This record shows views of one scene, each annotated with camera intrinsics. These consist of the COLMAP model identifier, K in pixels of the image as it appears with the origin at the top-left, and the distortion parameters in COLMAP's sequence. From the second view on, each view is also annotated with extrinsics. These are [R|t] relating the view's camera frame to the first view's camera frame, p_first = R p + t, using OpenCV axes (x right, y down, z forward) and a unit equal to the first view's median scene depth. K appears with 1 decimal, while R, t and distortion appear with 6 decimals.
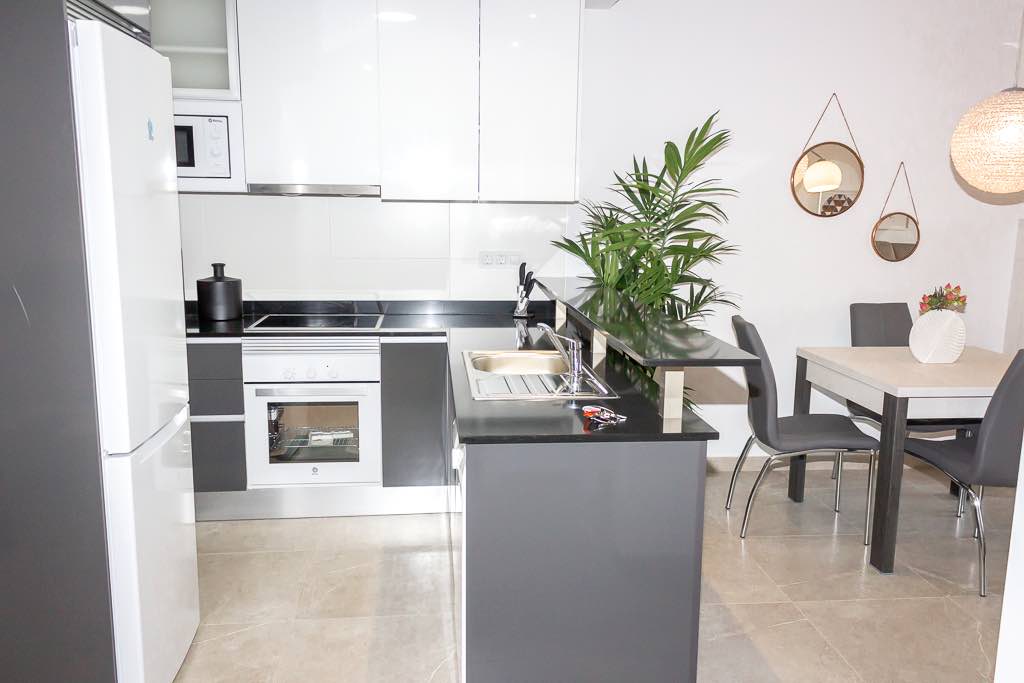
lens RADIAL K [[833.7, 0, 516.8], [0, 833.7, 344.7], [0, 0, 1]] dist [0.049697, -0.025723]
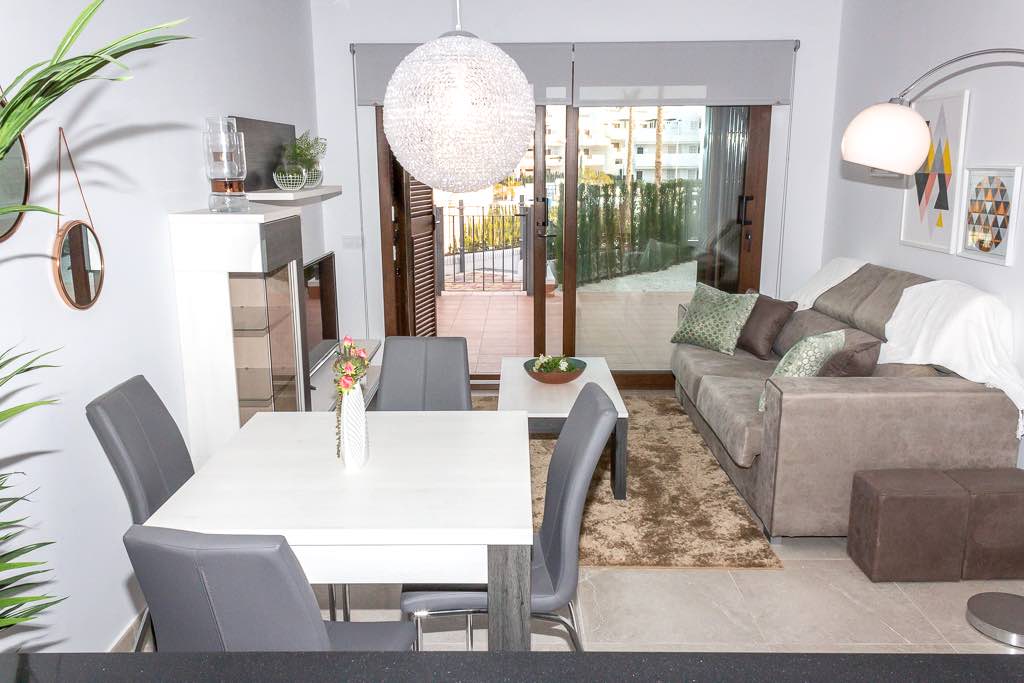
lens RADIAL K [[833.7, 0, 507.8], [0, 833.7, 343.4], [0, 0, 1]] dist [0.049697, -0.025723]
pose [[0.099432, -0.231158, 0.967822, -0.079176], [0.170717, 0.962183, 0.212272, -0.178749], [-0.980290, 0.144117, 0.135134, 0.802929]]
